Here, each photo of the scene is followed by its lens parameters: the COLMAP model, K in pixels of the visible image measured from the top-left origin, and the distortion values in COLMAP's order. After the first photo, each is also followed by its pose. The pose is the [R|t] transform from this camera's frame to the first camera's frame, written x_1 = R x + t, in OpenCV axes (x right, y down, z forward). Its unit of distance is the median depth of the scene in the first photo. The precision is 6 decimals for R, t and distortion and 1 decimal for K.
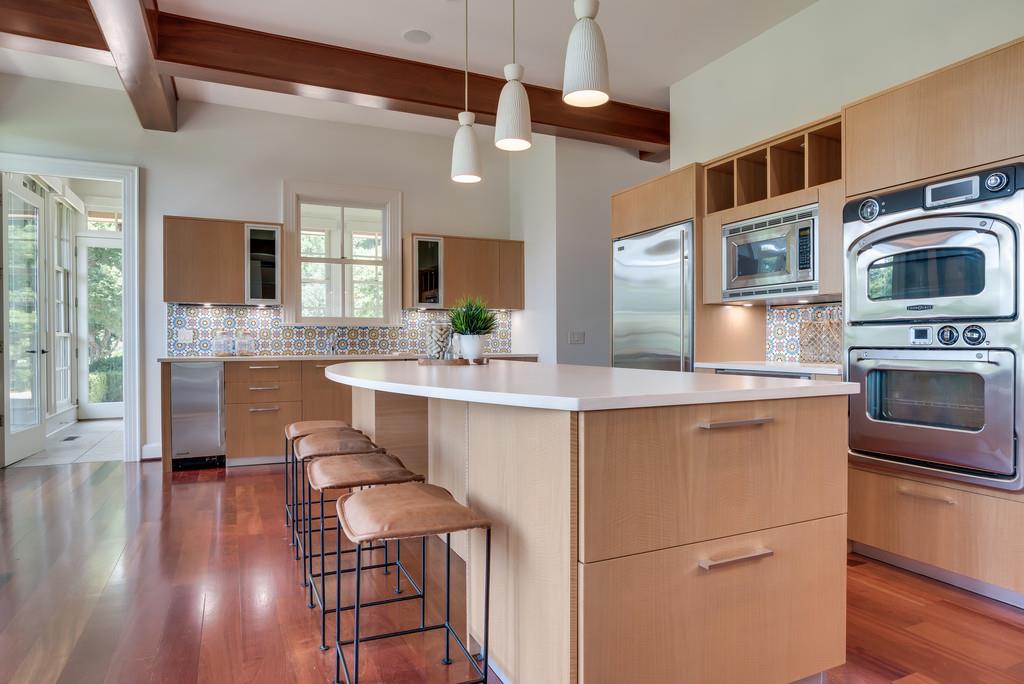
lens RADIAL K [[620.5, 0, 513.0], [0, 620.5, 341.0], [0, 0, 1]] dist [0.005605, 0.001241]
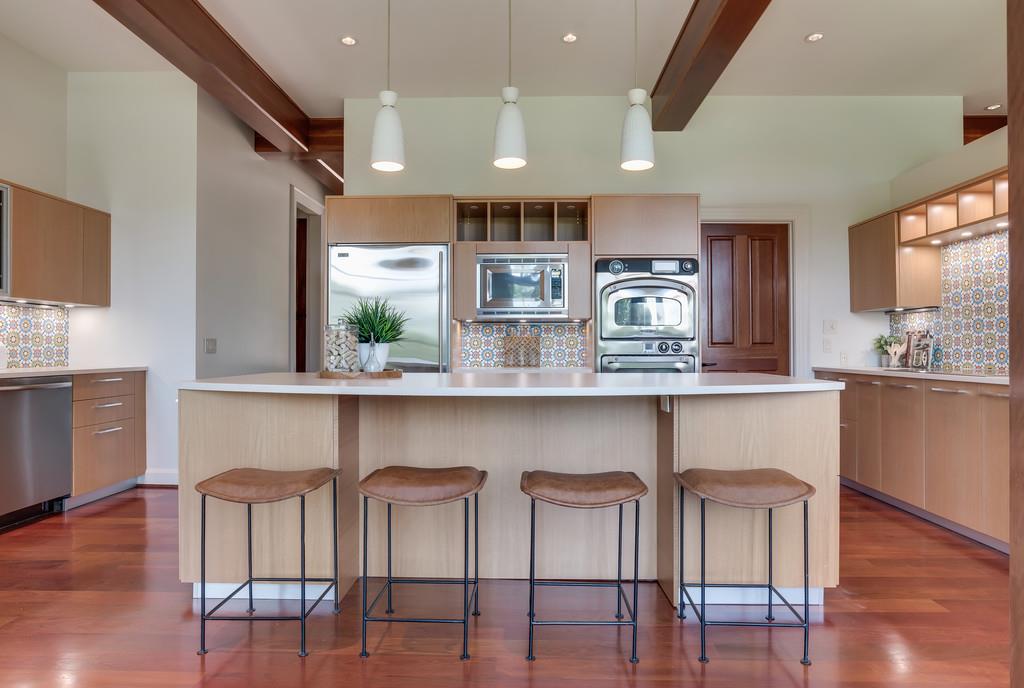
lens RADIAL K [[634.9, 0, 513.2], [0, 634.9, 347.2], [0, 0, 1]] dist [-0.008891, 0.000713]
pose [[0.436389, 0.007230, 0.899729, -0.951671], [-0.001794, 0.999973, -0.007165, 0.003105], [-0.899756, 0.001512, 0.436391, 0.520005]]
